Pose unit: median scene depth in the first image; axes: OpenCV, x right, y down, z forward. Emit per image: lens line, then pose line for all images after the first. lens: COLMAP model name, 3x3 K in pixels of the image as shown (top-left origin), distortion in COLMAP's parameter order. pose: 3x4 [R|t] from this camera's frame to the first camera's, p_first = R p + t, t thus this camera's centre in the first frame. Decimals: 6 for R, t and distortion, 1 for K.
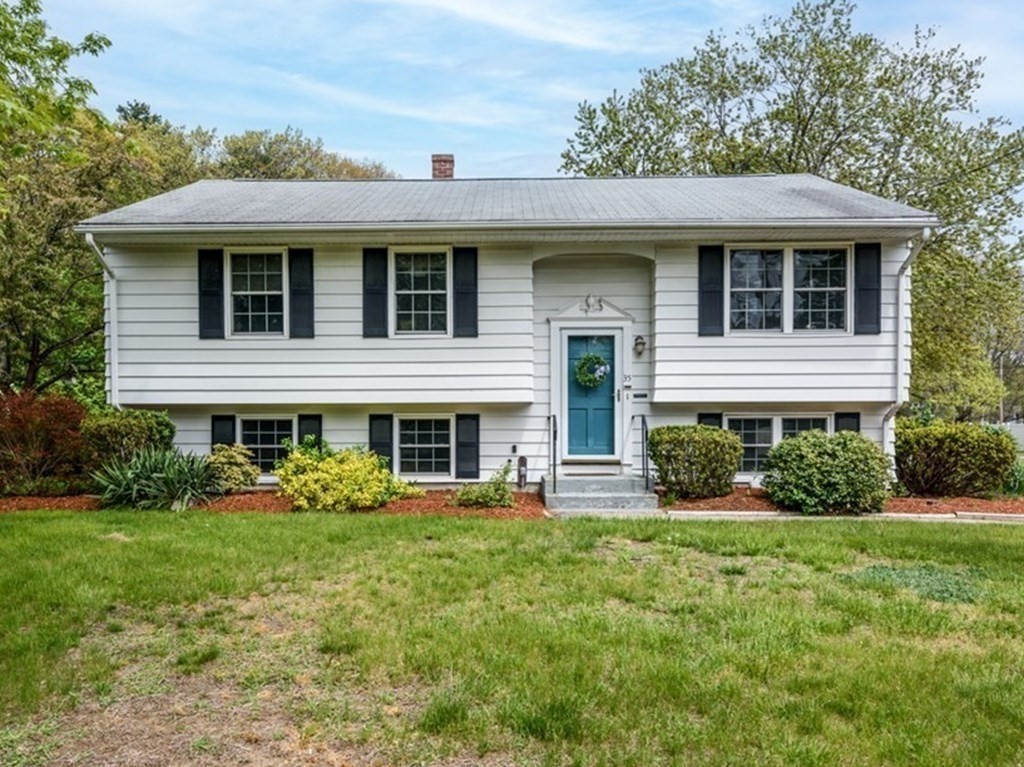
lens RADIAL K [[758.7, 0, 512.2], [0, 758.7, 379.4], [0, 0, 1]] dist [0.024312, -0.005431]
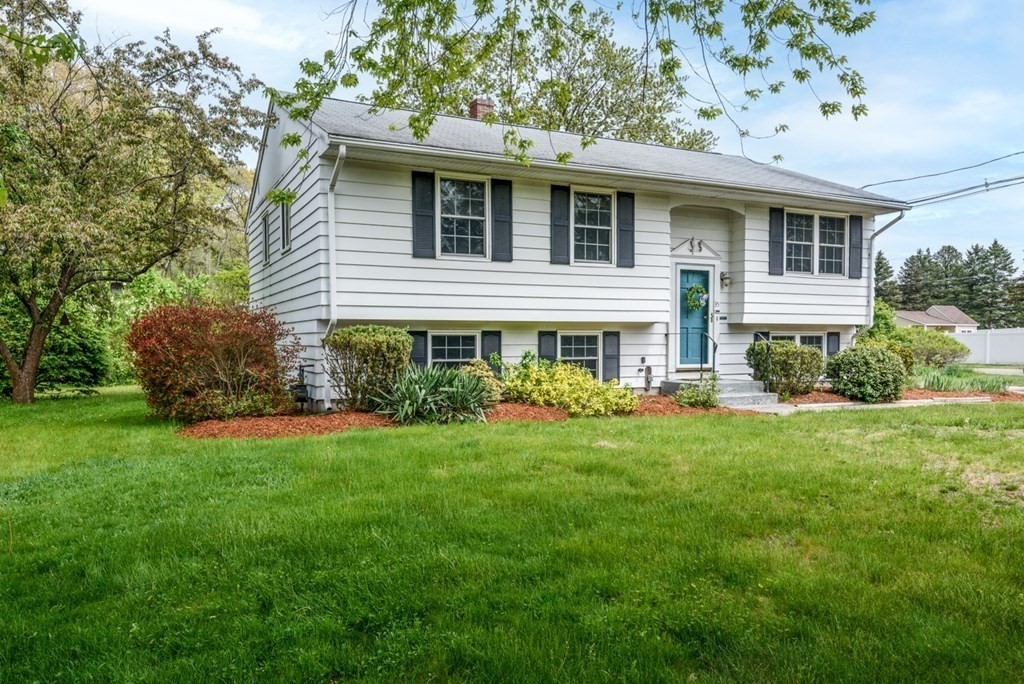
lens RADIAL K [[755.5, 0, 511.5], [0, 755.5, 345.6], [0, 0, 1]] dist [0.011057, -0.001132]
pose [[0.885990, -0.001725, 0.463701, -0.768054], [-0.028396, 0.997914, 0.057969, 0.003521], [-0.462834, -0.064528, 0.884093, 0.016187]]
